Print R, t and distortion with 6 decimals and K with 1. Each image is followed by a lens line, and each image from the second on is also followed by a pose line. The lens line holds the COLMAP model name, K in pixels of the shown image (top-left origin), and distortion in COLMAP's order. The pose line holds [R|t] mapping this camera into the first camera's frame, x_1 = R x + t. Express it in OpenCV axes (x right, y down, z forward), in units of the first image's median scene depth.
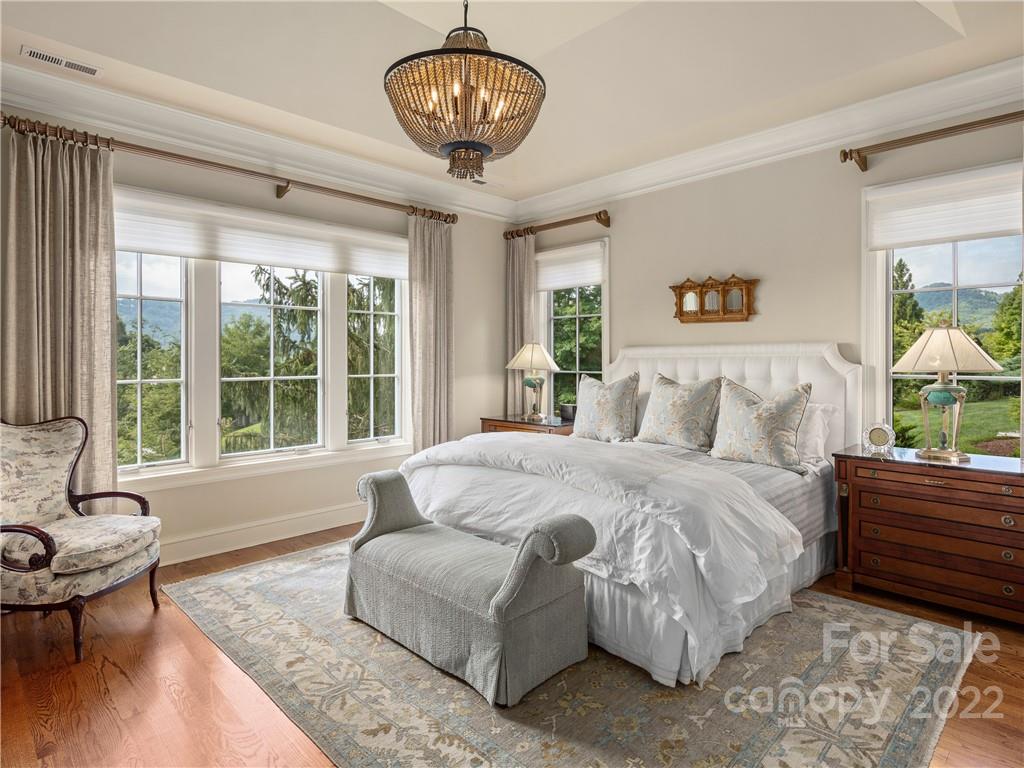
lens RADIAL K [[562.7, 0, 512.7], [0, 562.7, 346.6], [0, 0, 1]] dist [-0.000612, -0.000037]
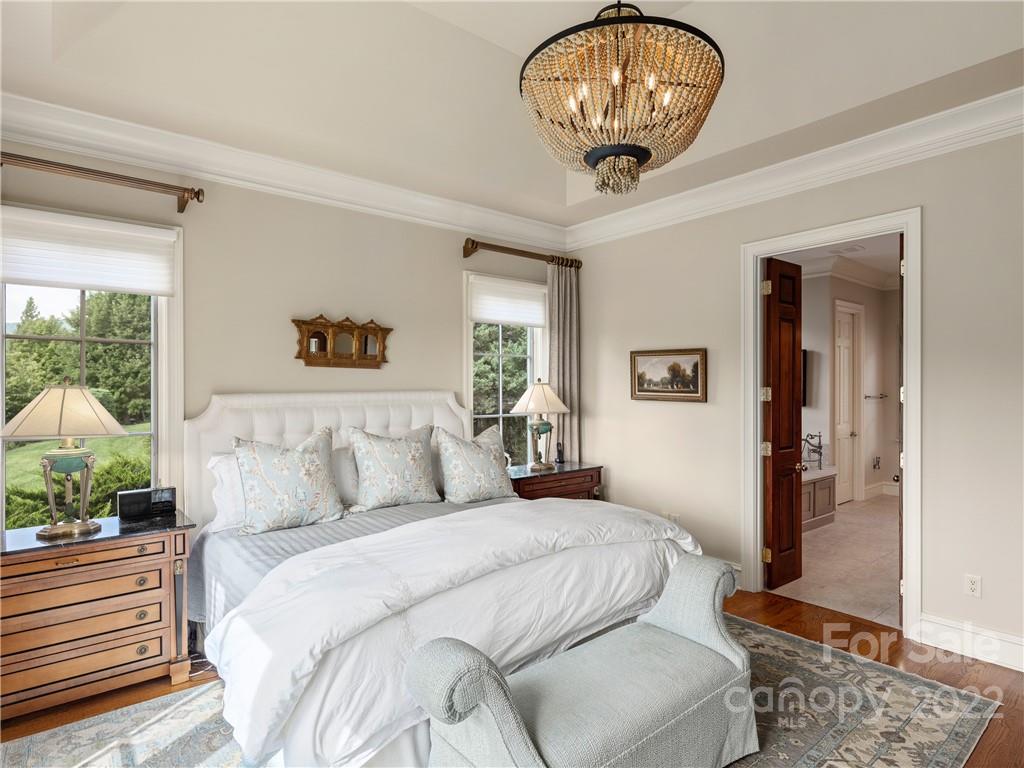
lens RADIAL K [[572.0, 0, 512.0], [0, 572.0, 384.0], [0, 0, 1]] dist [-0.000106, 0.000069]
pose [[0.087953, 0.012962, 0.996040, -0.566368], [-0.014756, 0.999823, -0.011708, -0.010277], [-0.996015, -0.013668, 0.088129, 0.675773]]
